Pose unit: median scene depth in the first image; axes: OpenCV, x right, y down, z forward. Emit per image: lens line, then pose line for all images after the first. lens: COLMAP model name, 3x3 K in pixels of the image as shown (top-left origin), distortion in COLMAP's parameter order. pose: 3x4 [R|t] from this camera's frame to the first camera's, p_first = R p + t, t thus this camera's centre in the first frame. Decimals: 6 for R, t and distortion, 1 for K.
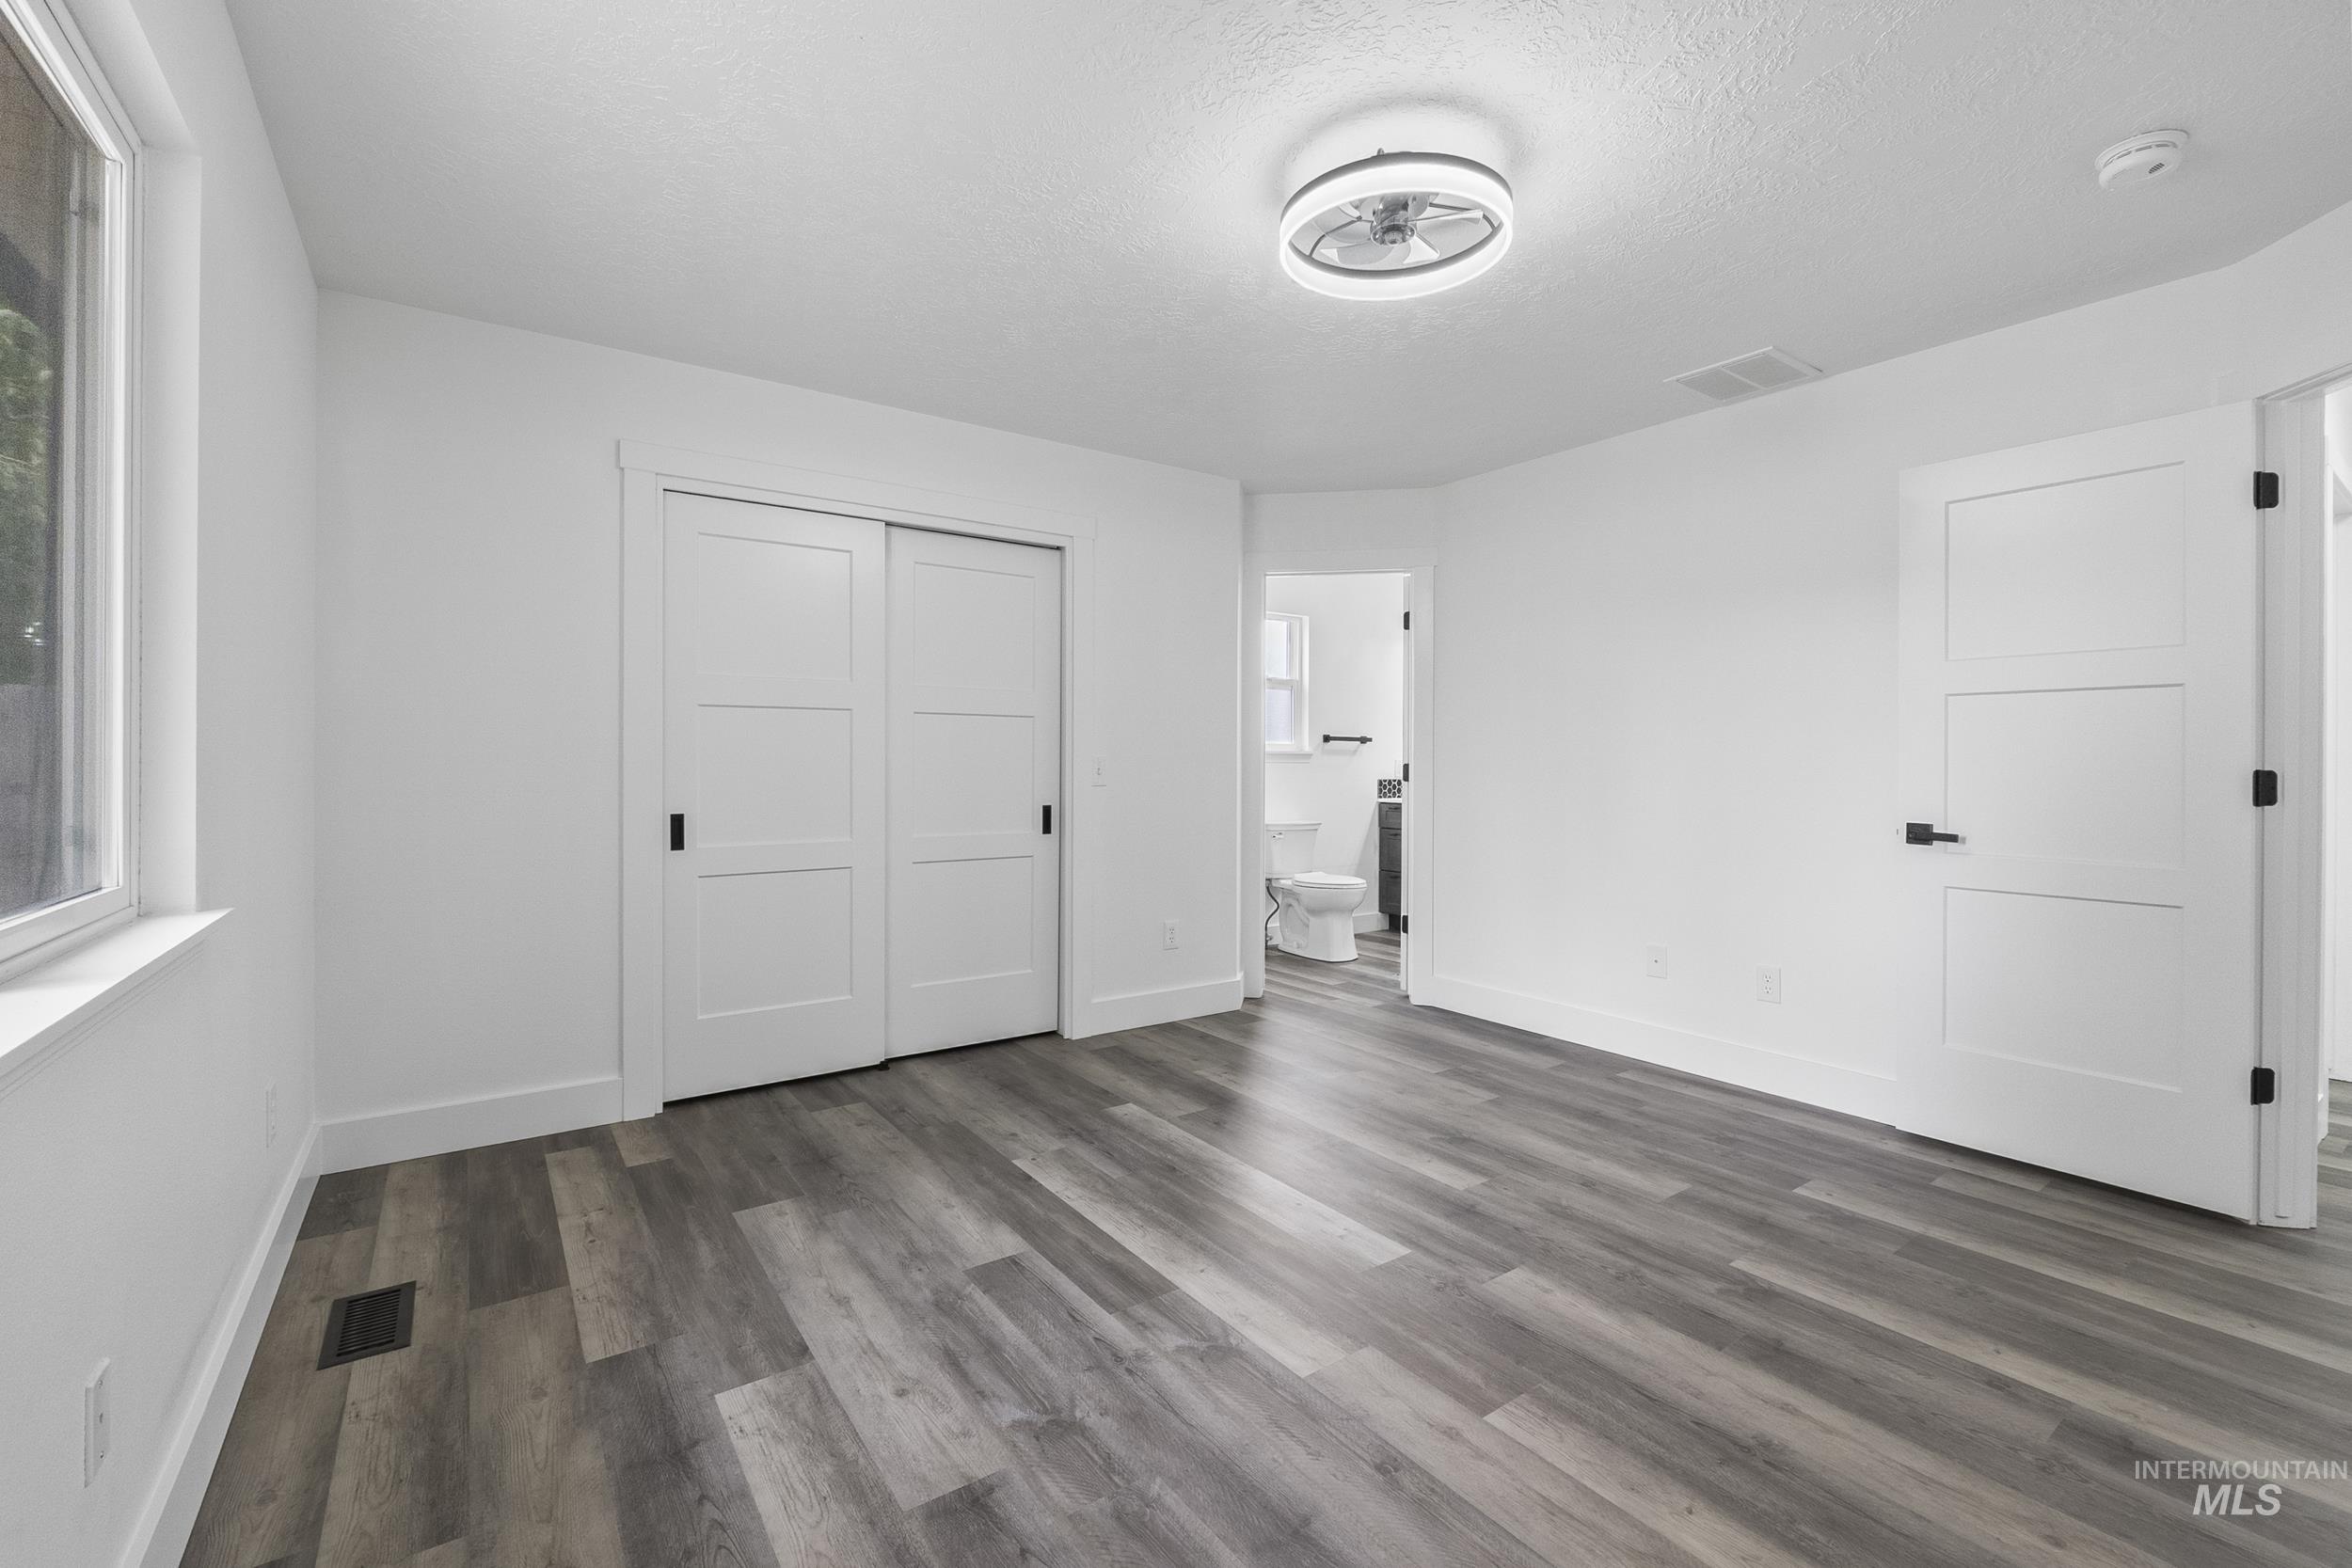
lens RADIAL K [[995.6, 0, 1171.8], [0, 995.6, 762.3], [0, 0, 1]] dist [-0.001091, 0.000190]
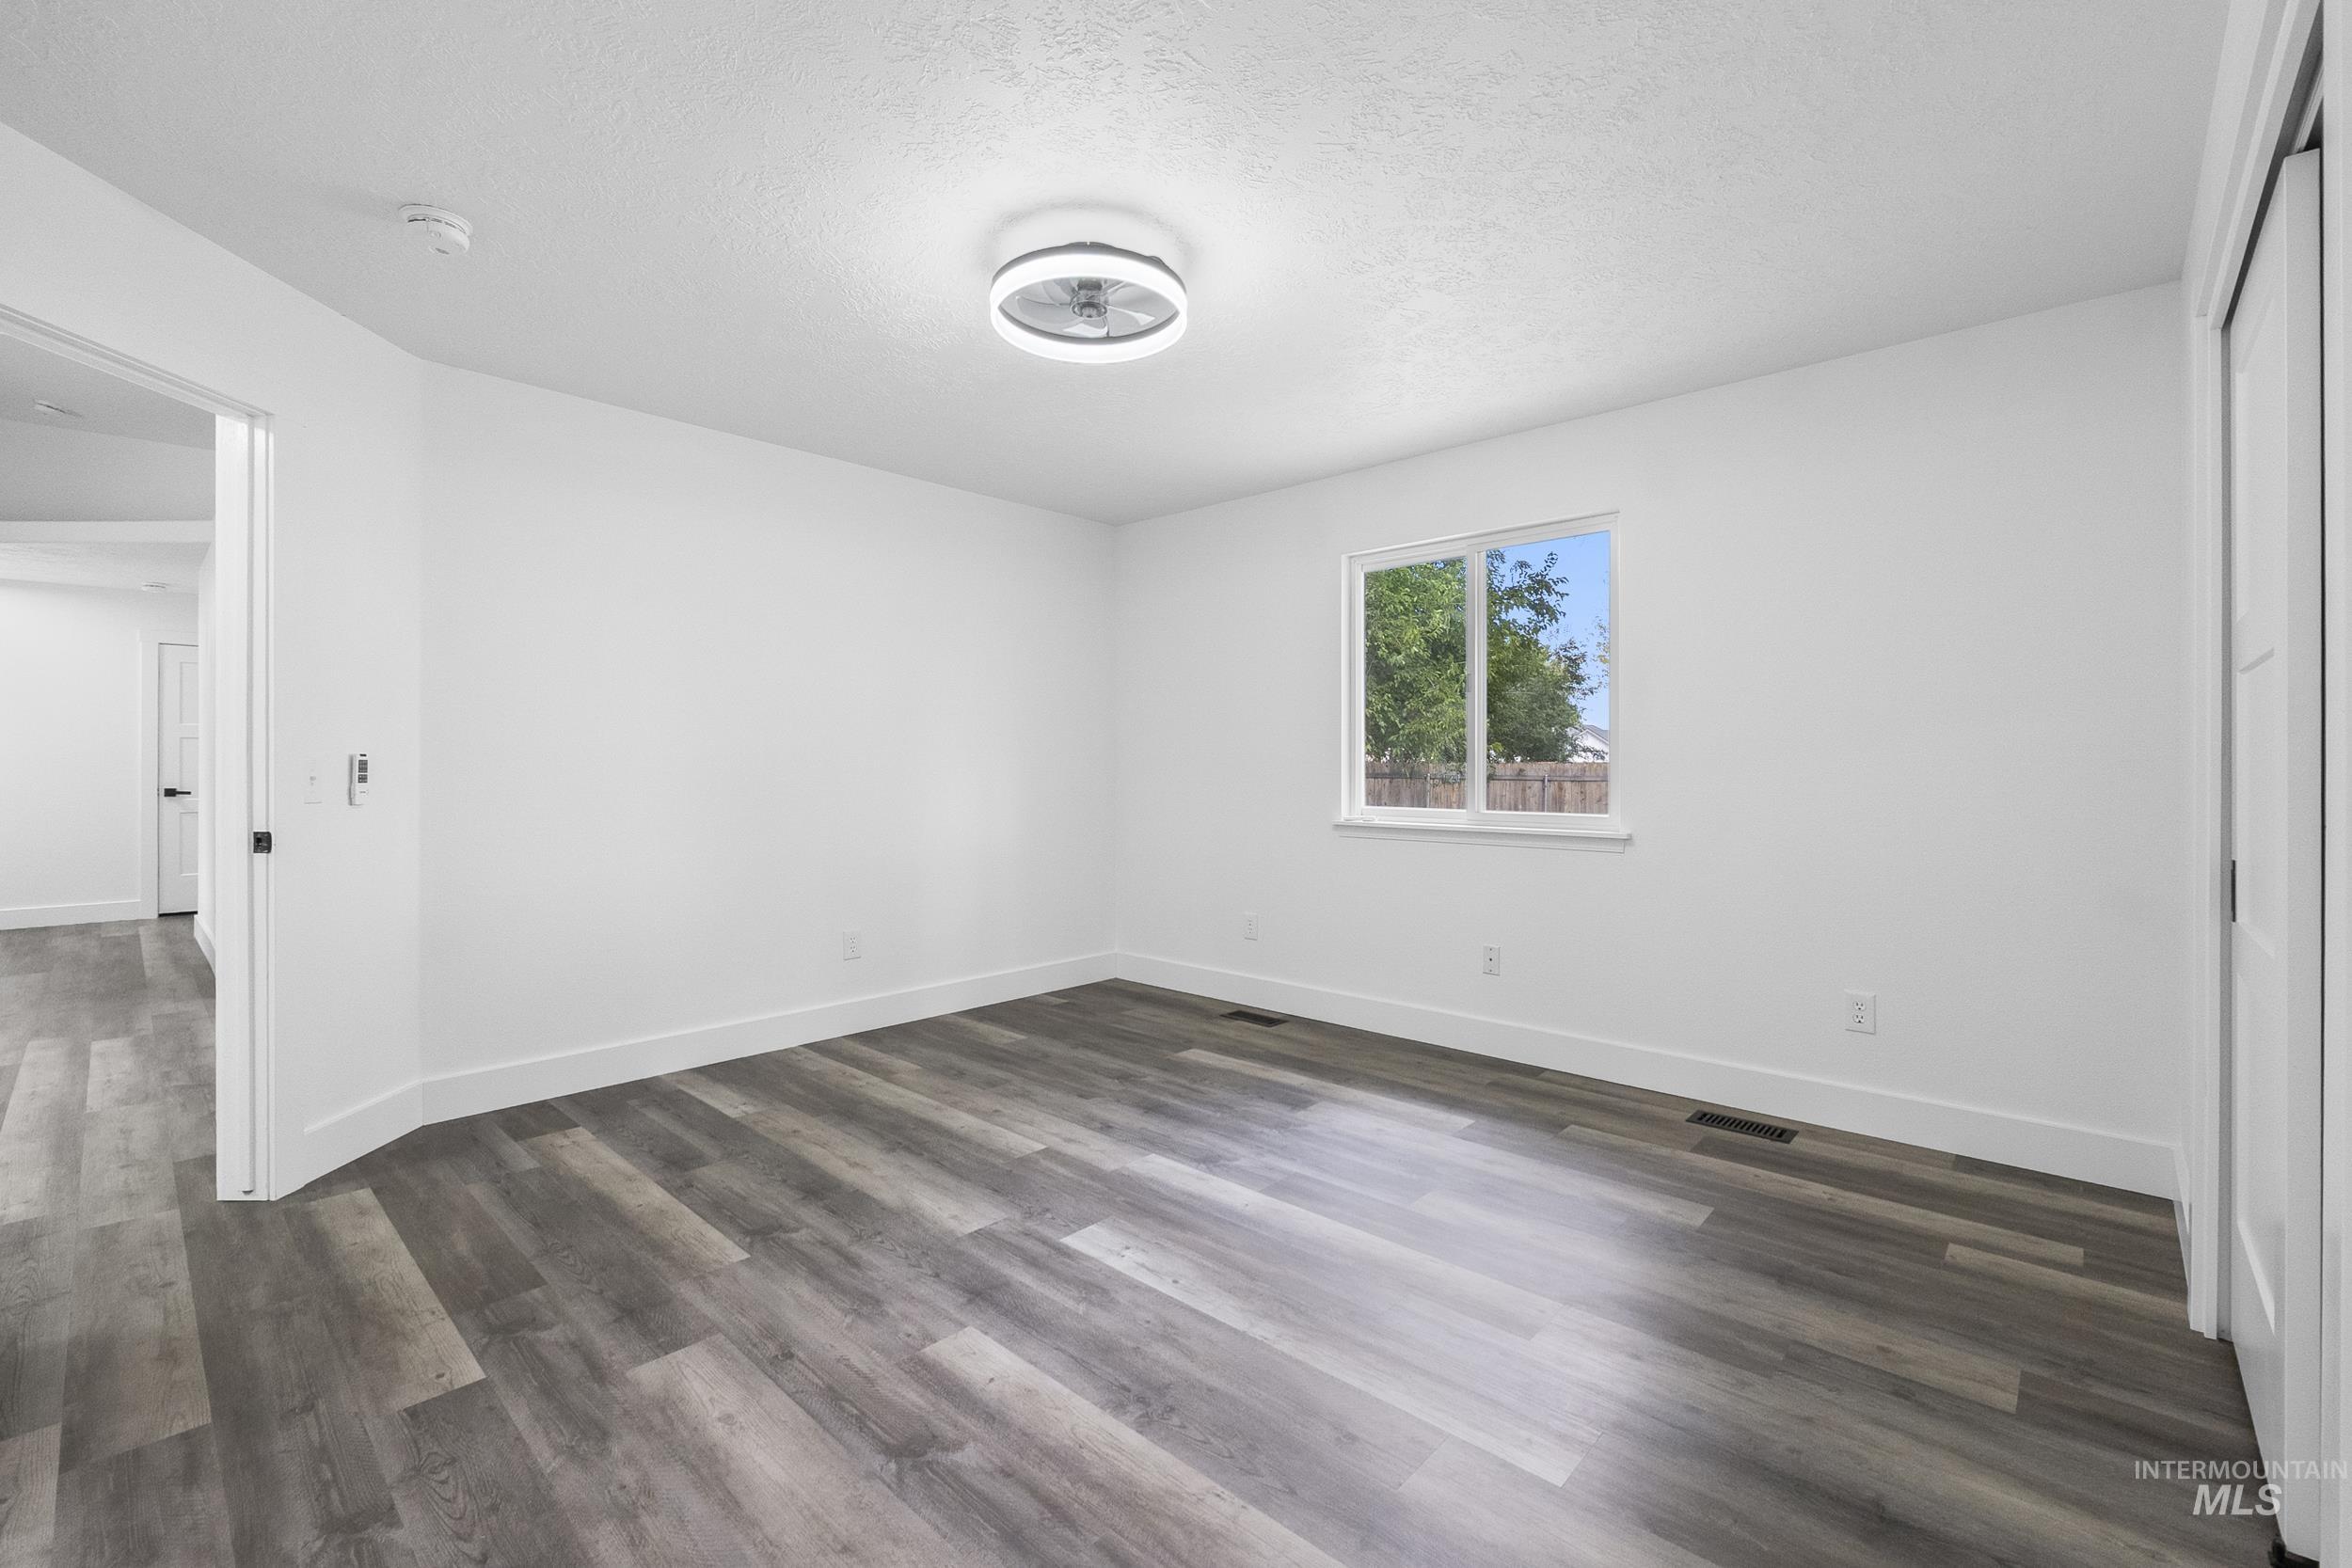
lens RADIAL K [[995.6, 0, 1171.8], [0, 995.6, 762.3], [0, 0, 1]] dist [-0.001091, 0.000190]
pose [[-0.979234, -0.007995, -0.202578, 0.347362], [-0.008372, 0.999964, 0.001004, -0.004332], [0.202563, 0.002679, -0.979266, 2.070487]]
